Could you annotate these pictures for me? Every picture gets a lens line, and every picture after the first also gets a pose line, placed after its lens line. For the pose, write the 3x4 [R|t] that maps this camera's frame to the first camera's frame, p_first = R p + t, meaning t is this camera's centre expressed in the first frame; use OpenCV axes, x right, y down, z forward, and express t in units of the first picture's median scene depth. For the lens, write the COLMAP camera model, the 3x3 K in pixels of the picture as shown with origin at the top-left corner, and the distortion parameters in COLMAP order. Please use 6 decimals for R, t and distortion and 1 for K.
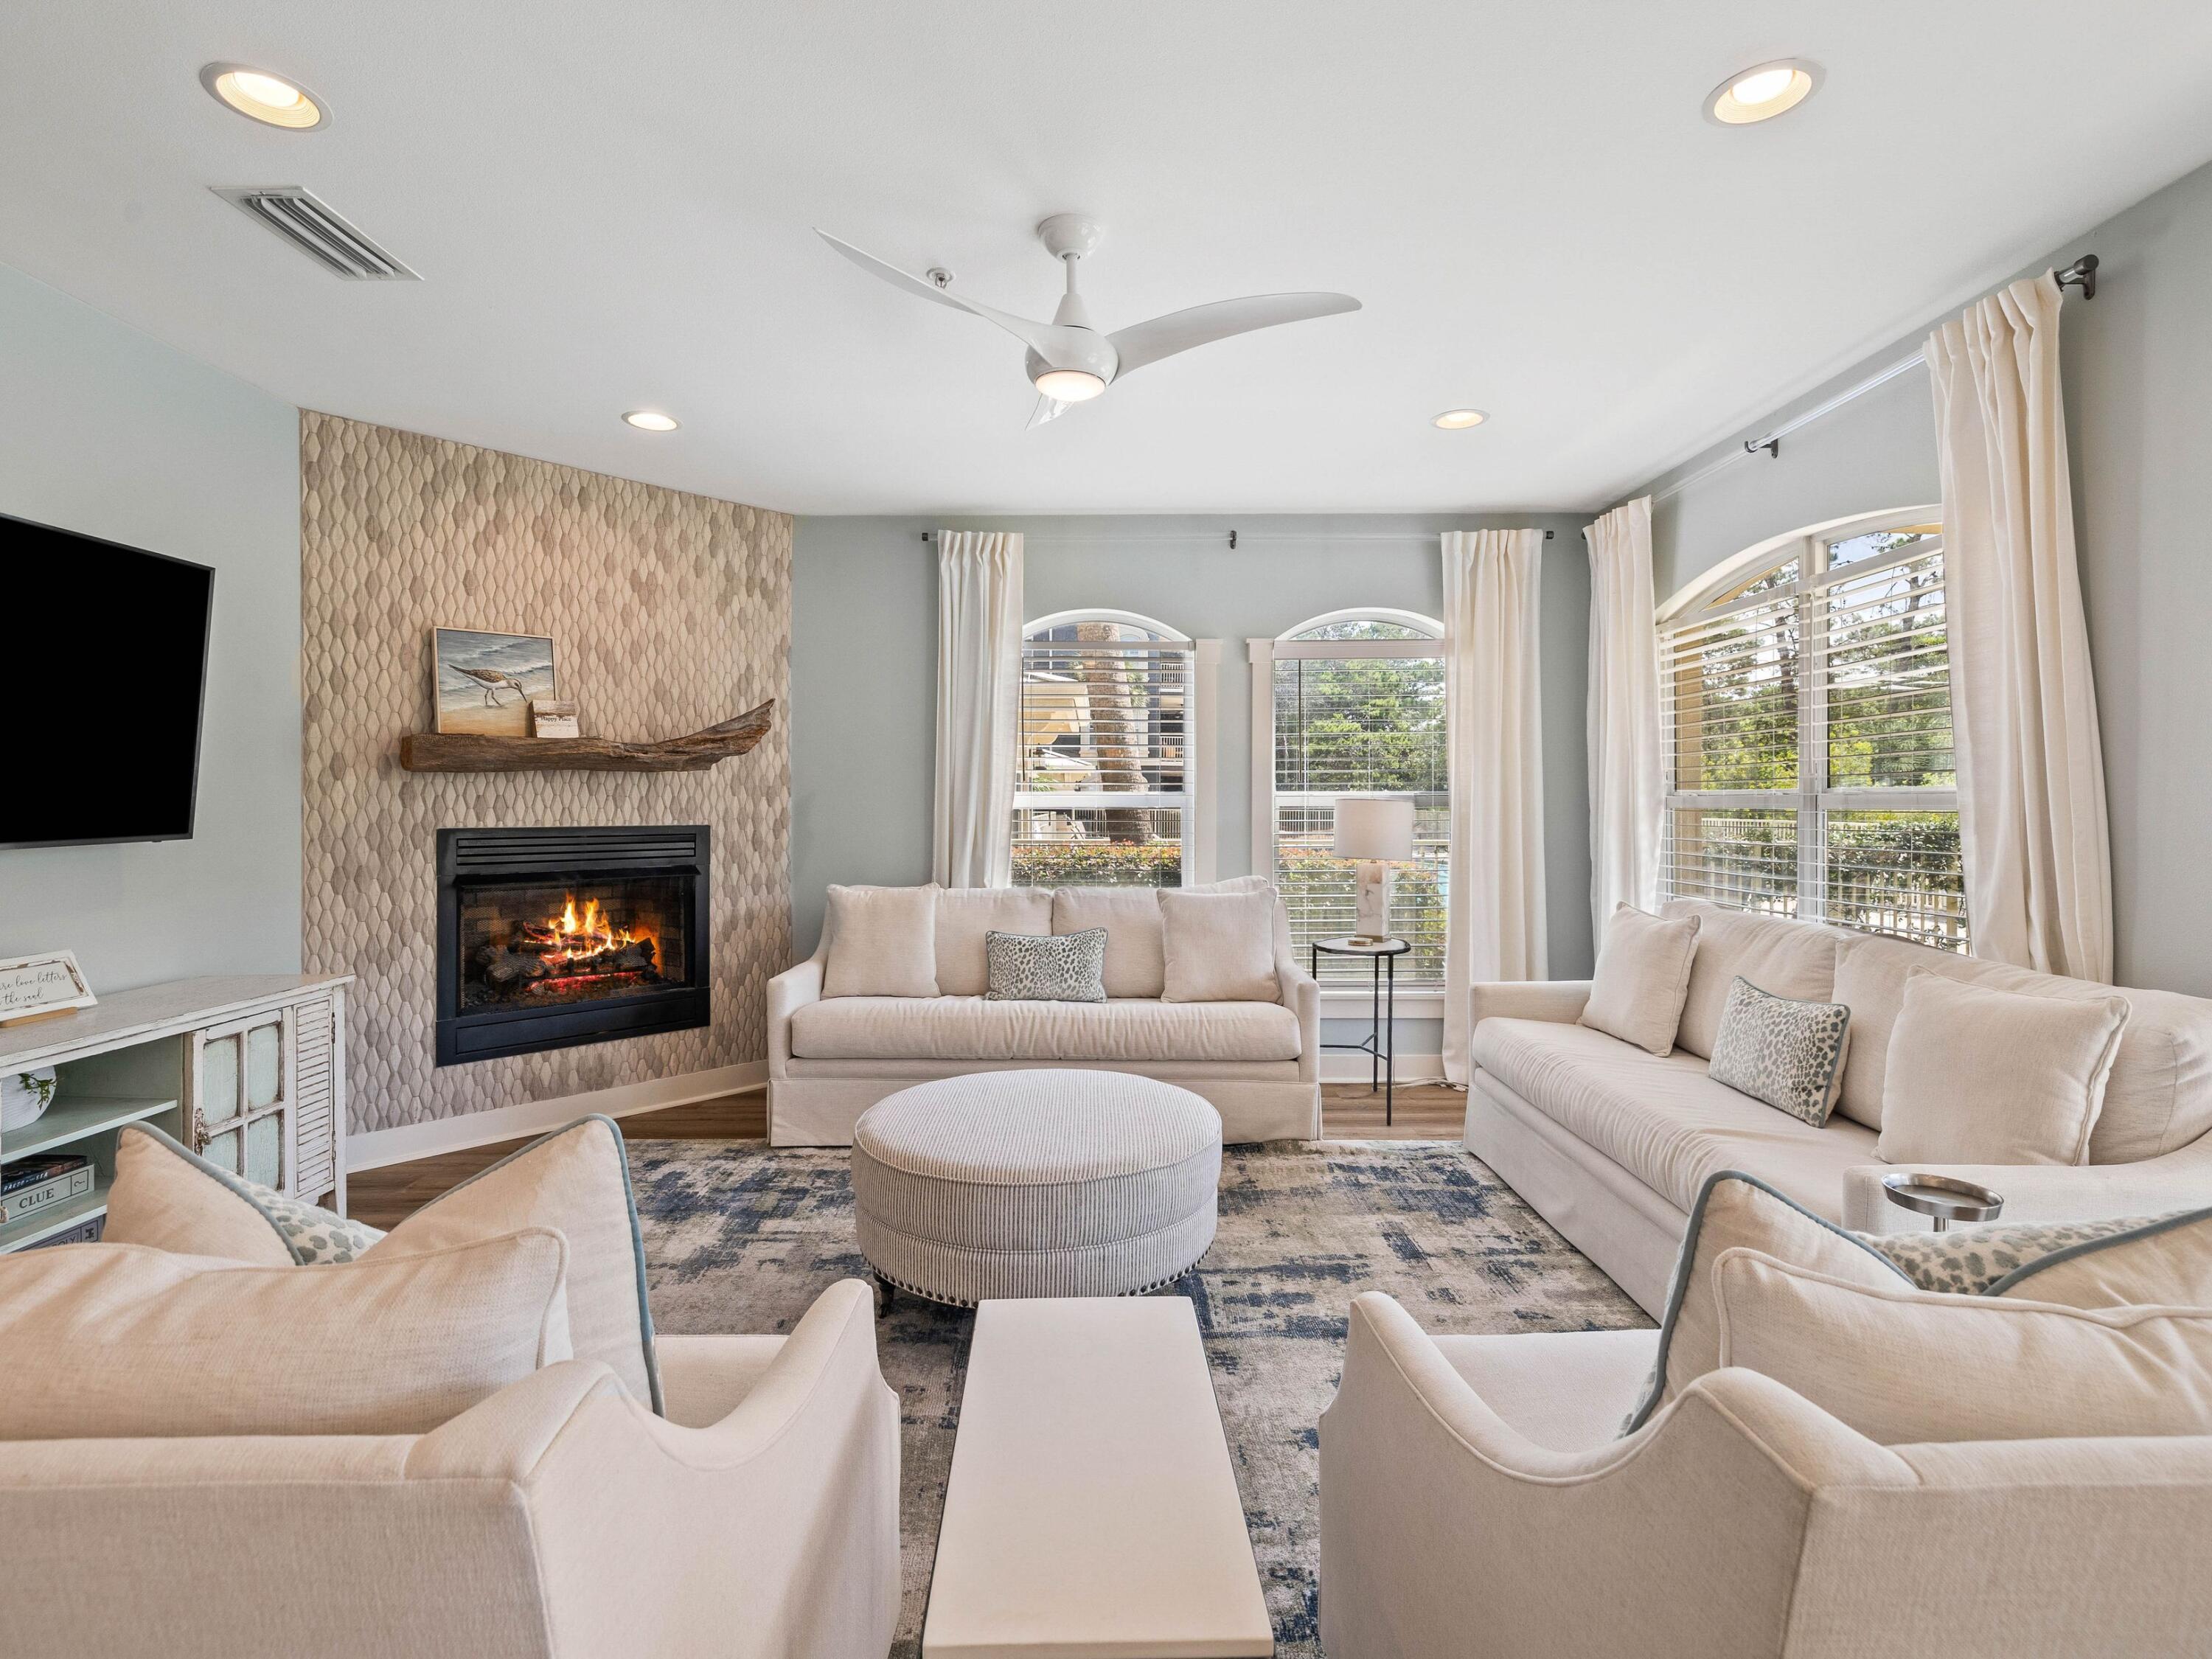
lens RADIAL K [[1054.5, 0, 1094.0], [0, 1054.5, 798.3], [0, 0, 1]] dist [0.002858, 0.000041]
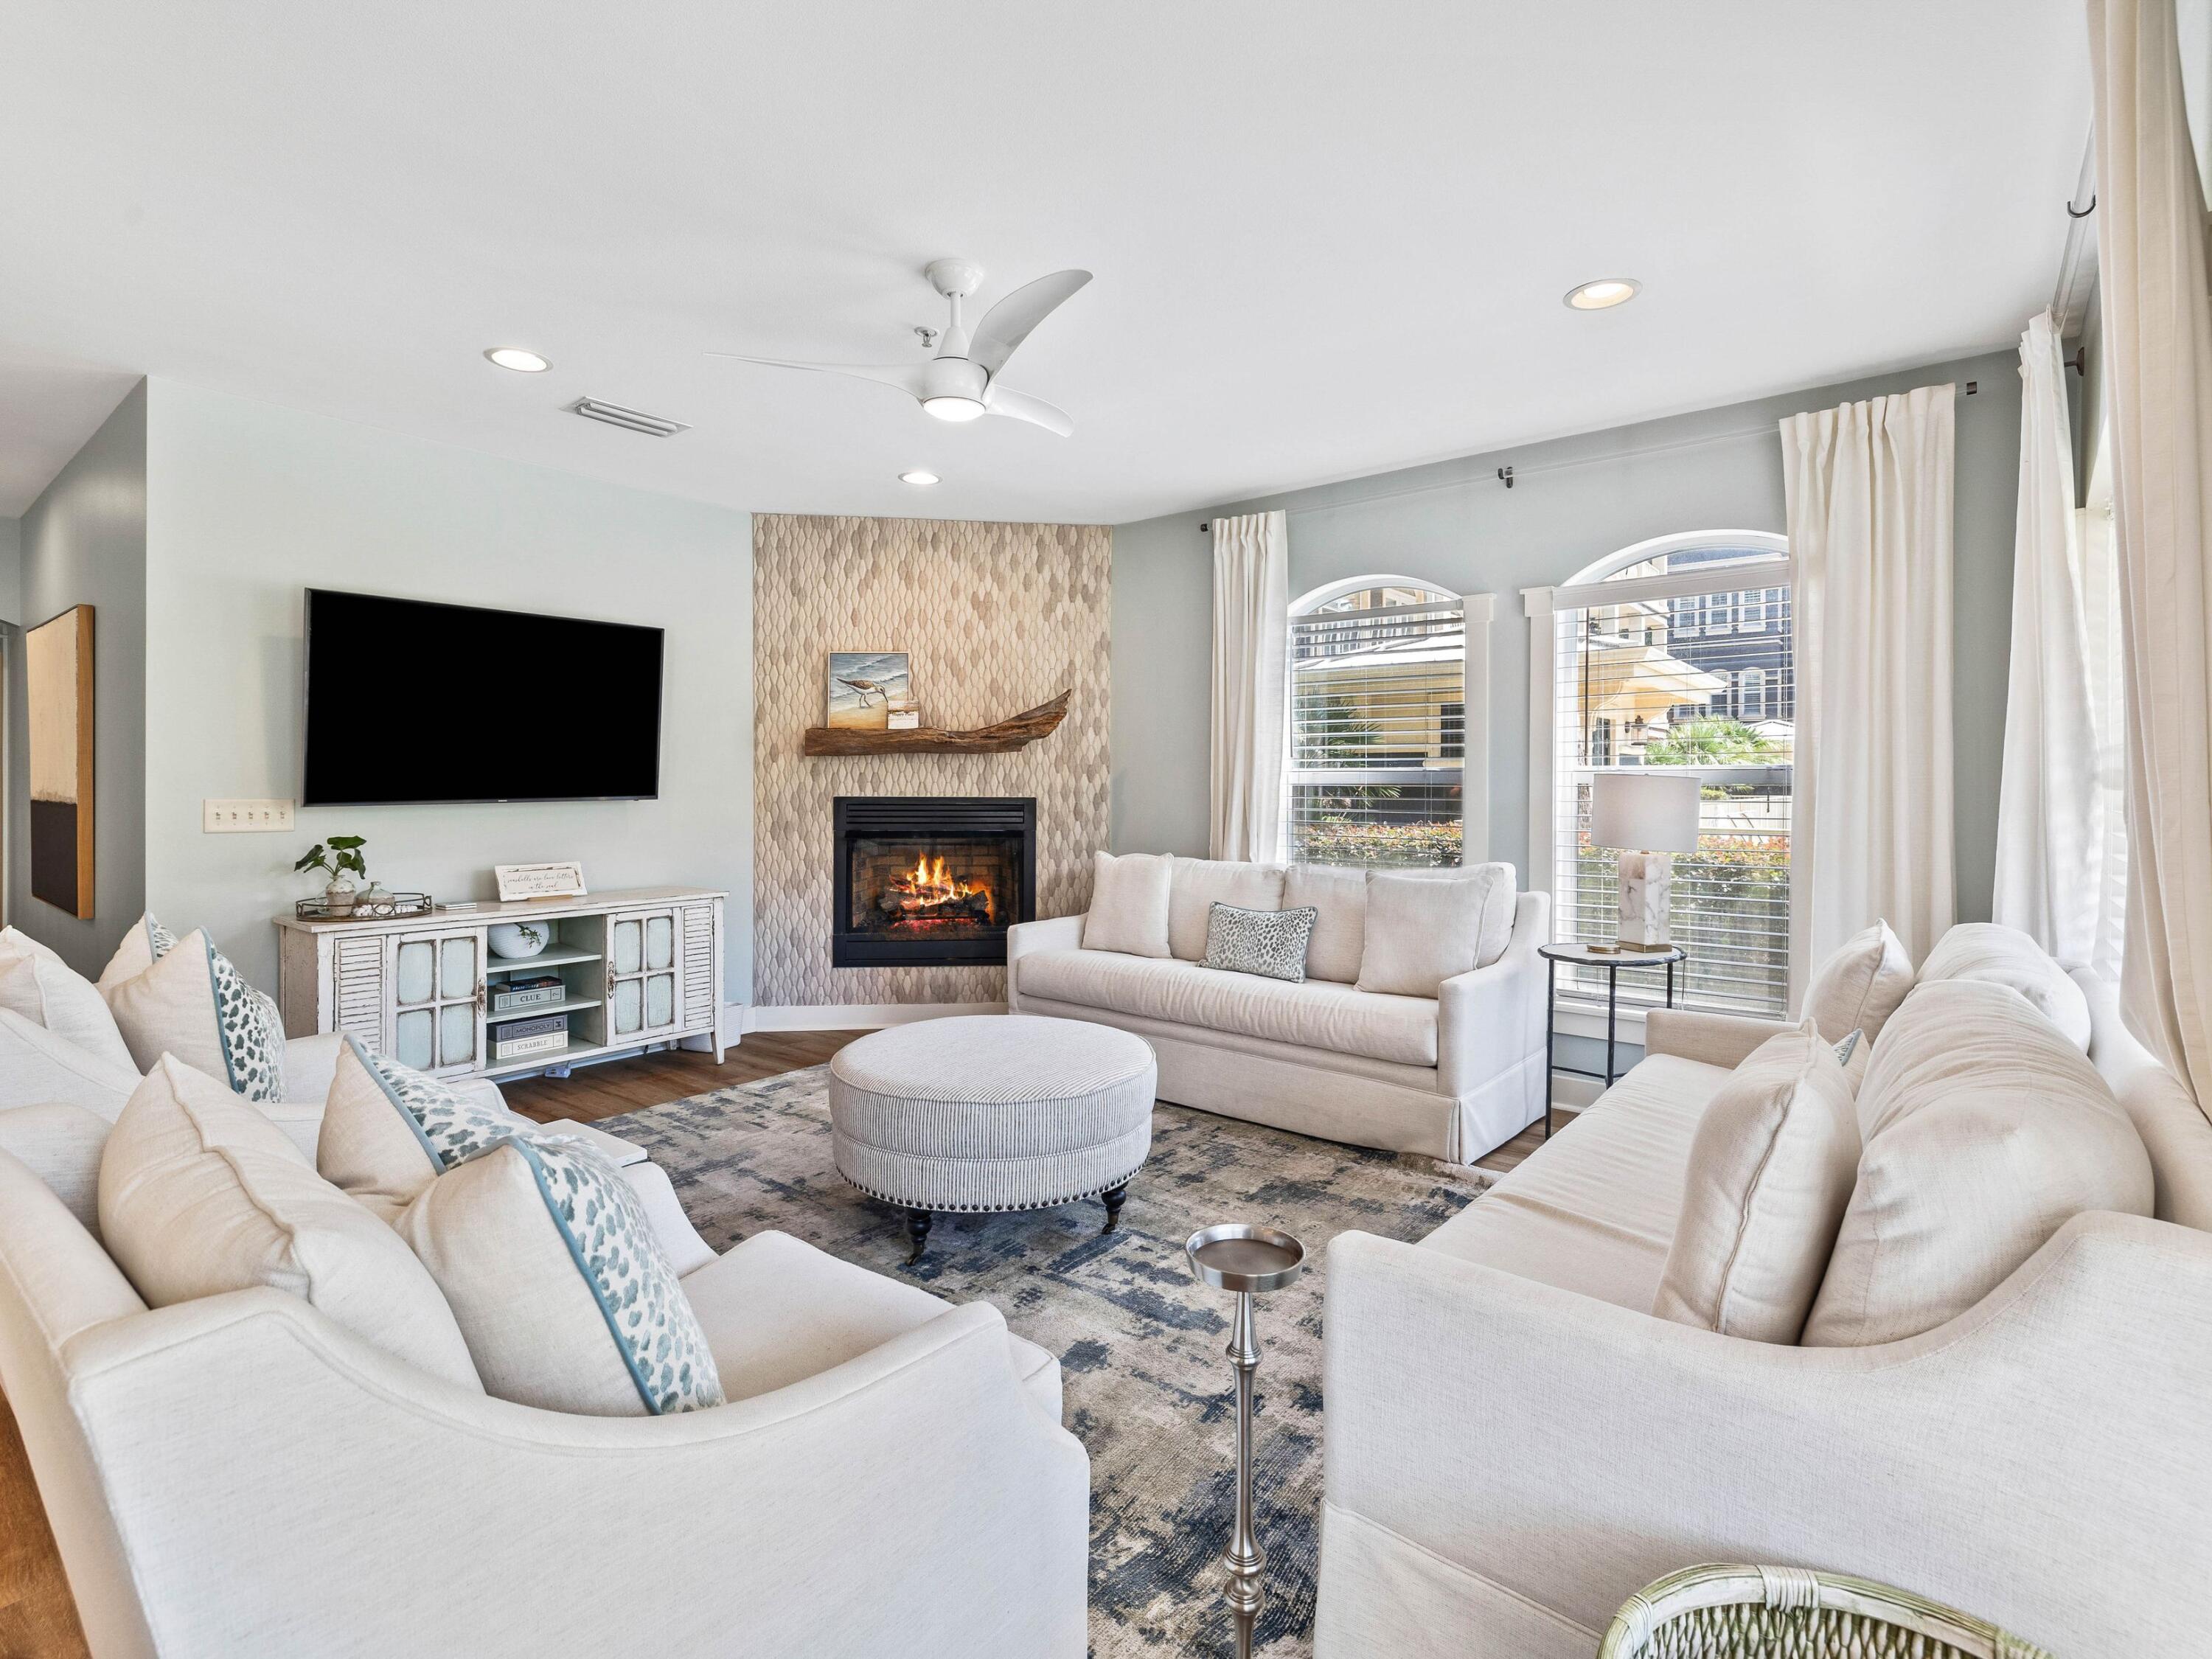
lens RADIAL K [[1051.2, 0, 1090.6], [0, 1051.2, 787.3], [0, 0, 1]] dist [0.000679, 0.000380]
pose [[0.779449, 0.005101, -0.626445, 0.470164], [-0.001331, 0.999978, 0.006487, 0.006565], [0.626464, -0.004223, 0.779439, 0.120343]]
